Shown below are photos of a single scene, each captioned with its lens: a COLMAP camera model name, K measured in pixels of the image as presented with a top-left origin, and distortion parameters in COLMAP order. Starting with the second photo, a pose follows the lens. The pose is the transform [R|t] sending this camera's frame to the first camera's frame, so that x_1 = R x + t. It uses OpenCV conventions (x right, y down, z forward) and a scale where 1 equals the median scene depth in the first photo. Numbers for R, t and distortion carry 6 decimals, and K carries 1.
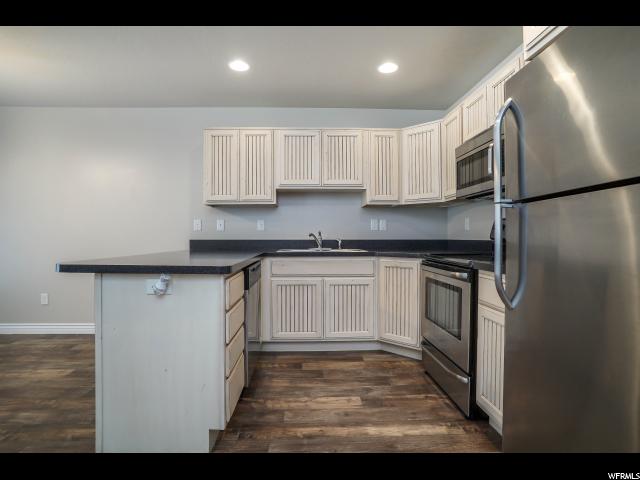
lens RADIAL K [[333.8, 0, 314.0], [0, 333.8, 238.5], [0, 0, 1]] dist [-0.075061, 0.037738]
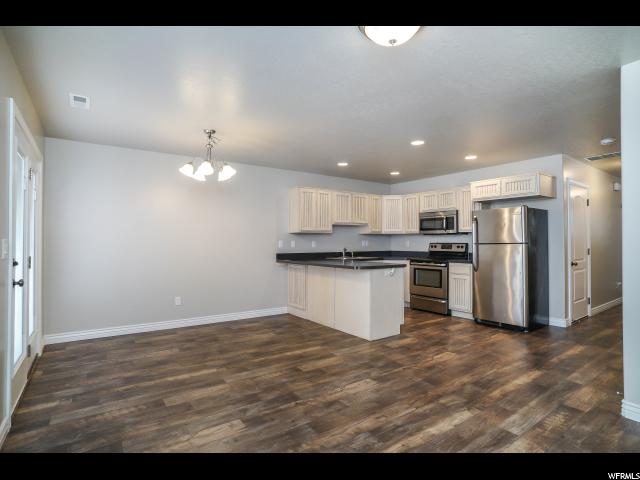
lens RADIAL K [[333.8, 0, 314.0], [0, 333.8, 238.5], [0, 0, 1]] dist [-0.075061, 0.037738]
pose [[0.836462, 0.004517, 0.548007, -1.326239], [0.004749, 0.999869, -0.015491, -0.050682], [-0.548005, 0.015560, 0.836331, -0.507219]]
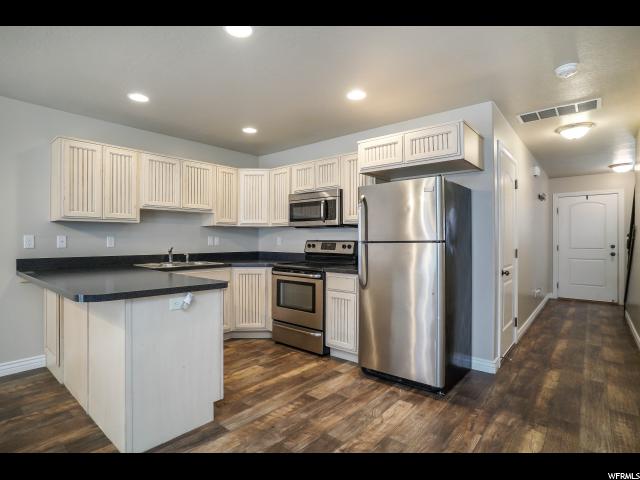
lens RADIAL K [[333.8, 0, 314.0], [0, 333.8, 238.5], [0, 0, 1]] dist [-0.075061, 0.037738]
pose [[0.678962, 0.004441, 0.734160, -0.564022], [0.002067, 0.999966, -0.007960, -0.048543], [-0.734170, 0.006922, 0.678930, -0.133807]]
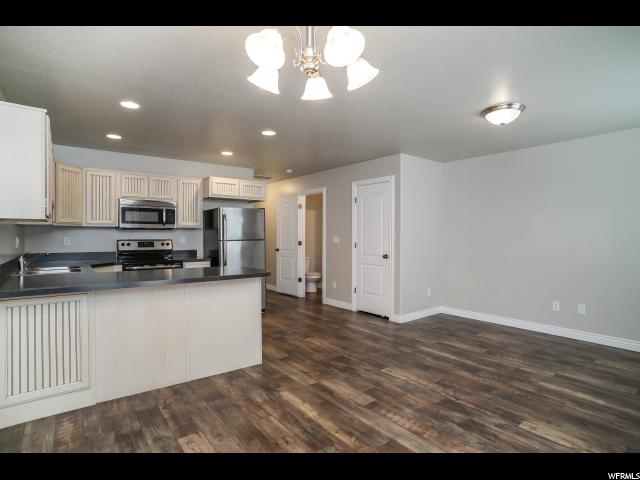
lens RADIAL K [[337.7, 0, 320.0], [0, 337.7, 240.0], [0, 0, 1]] dist [-0.056261, 0.038544]
pose [[-0.591501, -0.012868, 0.806202, -1.385968], [0.001554, 0.999853, 0.017099, -0.077055], [-0.806303, 0.011367, -0.591394, 1.044844]]
